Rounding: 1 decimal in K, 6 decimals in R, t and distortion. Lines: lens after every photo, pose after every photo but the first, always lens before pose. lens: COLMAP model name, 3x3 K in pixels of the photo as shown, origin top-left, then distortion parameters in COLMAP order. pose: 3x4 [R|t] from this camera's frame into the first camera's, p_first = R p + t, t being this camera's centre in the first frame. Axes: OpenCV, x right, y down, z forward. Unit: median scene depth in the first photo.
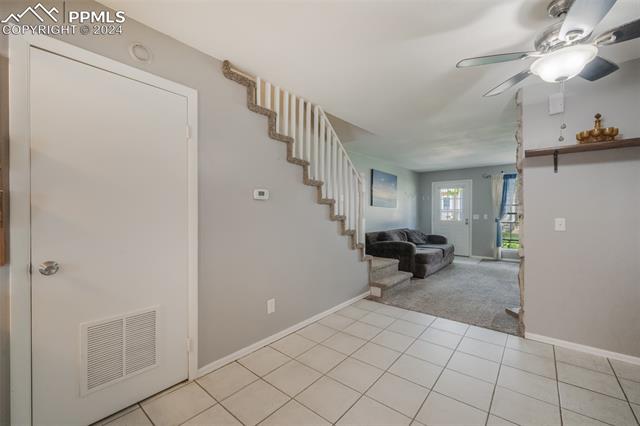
lens RADIAL K [[258.8, 0, 320.0], [0, 258.8, 213.0], [0, 0, 1]] dist [-0.000609, -0.000183]
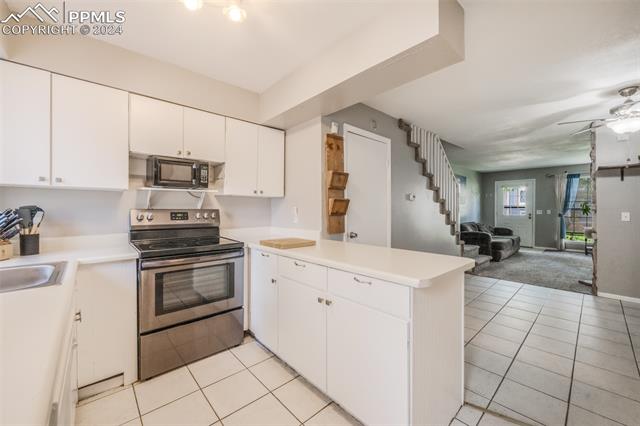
lens RADIAL K [[253.7, 0, 322.3], [0, 253.7, 208.8], [0, 0, 1]] dist [-0.000401, -0.000041]
pose [[0.992480, -0.000369, -0.122410, -0.263699], [0.000522, 0.999999, 0.001217, -0.001281], [0.122409, -0.001272, 0.992479, -0.278556]]
